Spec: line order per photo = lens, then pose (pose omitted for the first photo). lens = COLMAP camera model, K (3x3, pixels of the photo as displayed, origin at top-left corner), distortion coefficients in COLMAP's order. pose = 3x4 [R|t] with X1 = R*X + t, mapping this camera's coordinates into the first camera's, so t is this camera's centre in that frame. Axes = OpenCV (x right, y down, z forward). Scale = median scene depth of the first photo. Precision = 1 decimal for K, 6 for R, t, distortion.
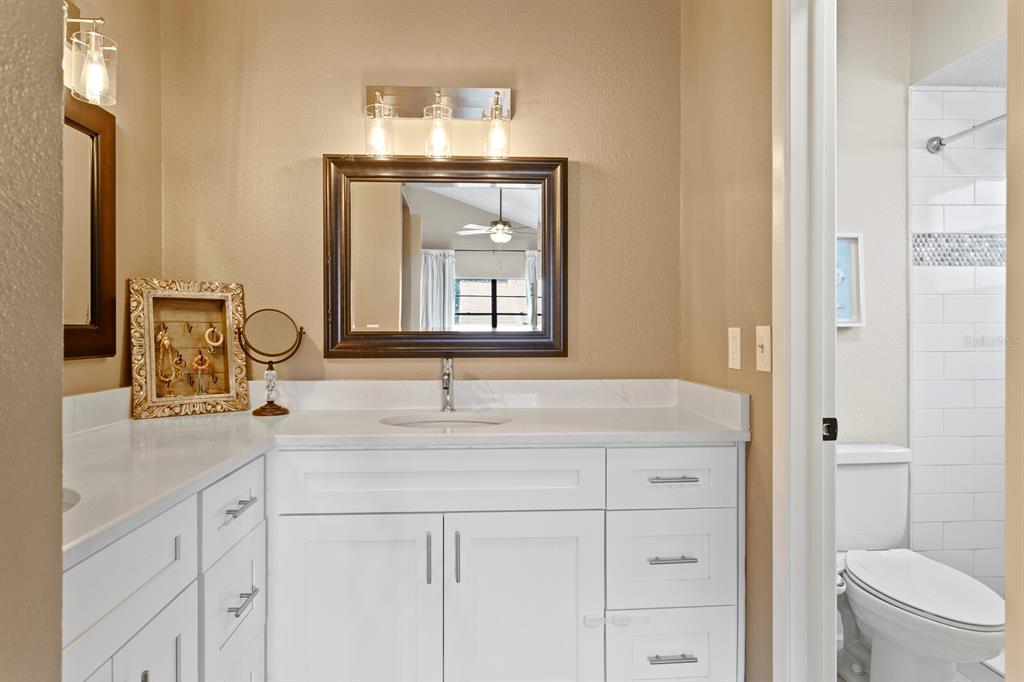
lens RADIAL K [[614.3, 0, 510.4], [0, 614.3, 336.4], [0, 0, 1]] dist [-0.004668, 0.005771]
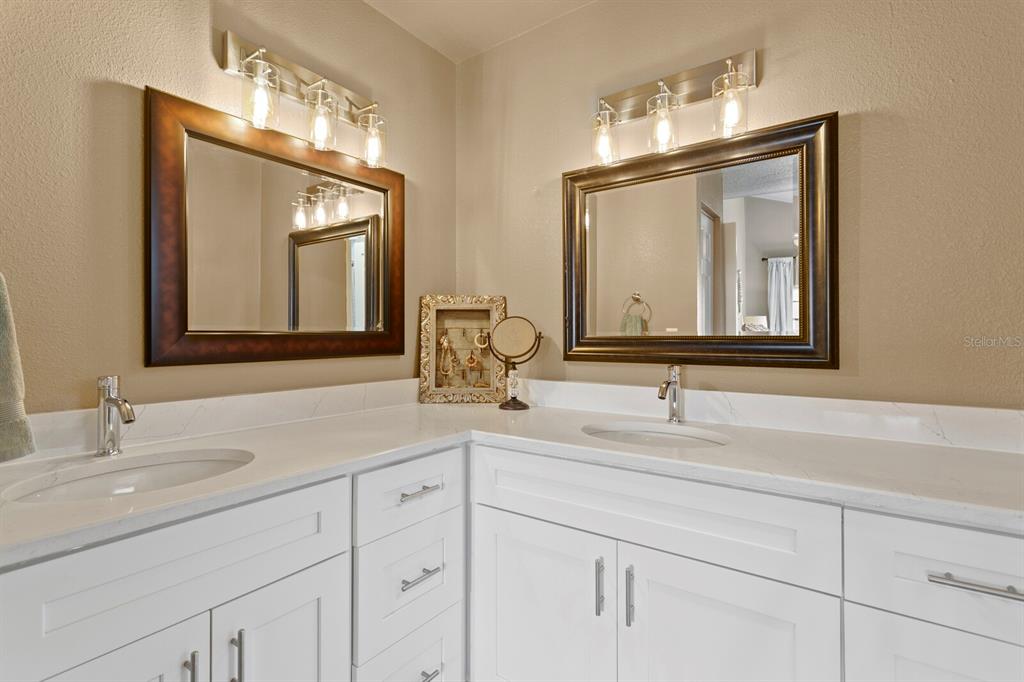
lens RADIAL K [[489.5, 0, 506.8], [0, 489.5, 333.1], [0, 0, 1]] dist [0.000861, 0.002646]
pose [[0.768671, -0.003354, -0.639636, 0.175506], [-0.004749, 0.999929, -0.010951, -0.003134], [0.639627, 0.011456, 0.768600, 0.274828]]
